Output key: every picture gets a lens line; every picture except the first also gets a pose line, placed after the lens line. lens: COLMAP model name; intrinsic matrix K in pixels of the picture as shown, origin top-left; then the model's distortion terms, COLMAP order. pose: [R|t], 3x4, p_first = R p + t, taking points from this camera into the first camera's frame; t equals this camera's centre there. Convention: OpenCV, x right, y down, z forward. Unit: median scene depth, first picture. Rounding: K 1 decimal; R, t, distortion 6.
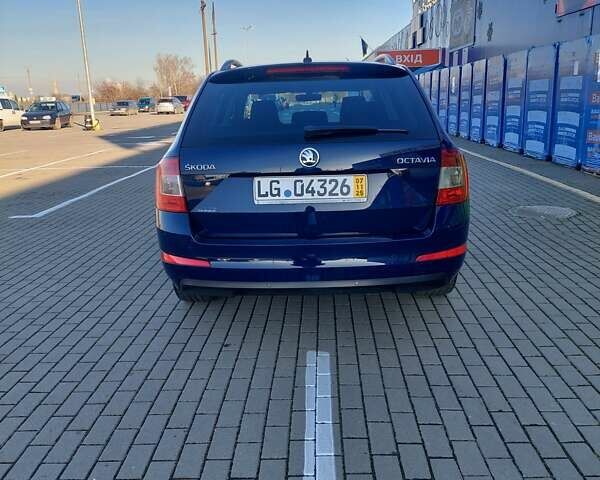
lens RADIAL K [[574.1, 0, 292.1], [0, 574.1, 238.4], [0, 0, 1]] dist [0.074626, -0.008957]
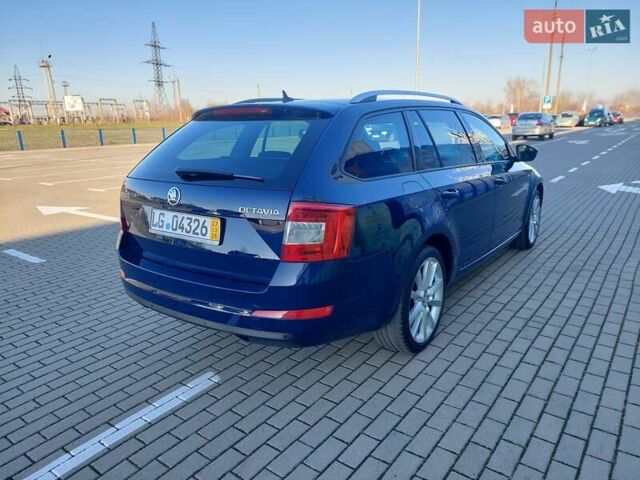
lens RADIAL K [[459.7, 0, 320.0], [0, 459.7, 240.0], [0, 0, 1]] dist [0.080686, -0.084132]
pose [[0.829037, 0.149843, -0.538743, 0.638640], [-0.135725, 0.988540, 0.066089, -0.135684], [0.542472, 0.018331, 0.839874, 0.380485]]
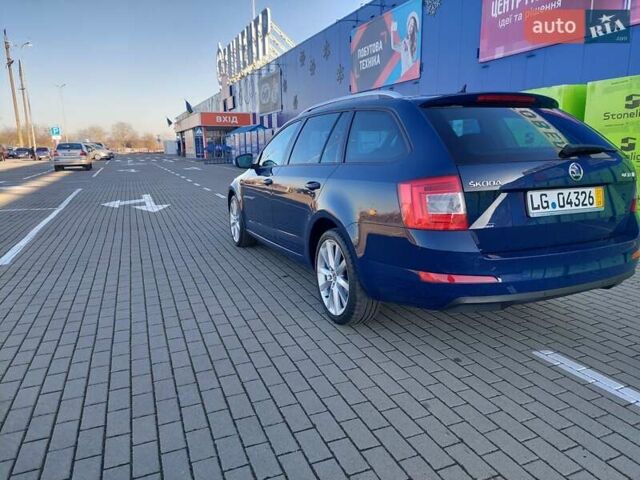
lens RADIAL K [[459.7, 0, 320.0], [0, 459.7, 240.0], [0, 0, 1]] dist [0.080686, -0.084132]
pose [[0.904868, -0.065646, 0.420600, -0.699920], [0.087047, 0.995694, -0.031867, -0.022142], [-0.416697, 0.065447, 0.906686, 0.357736]]
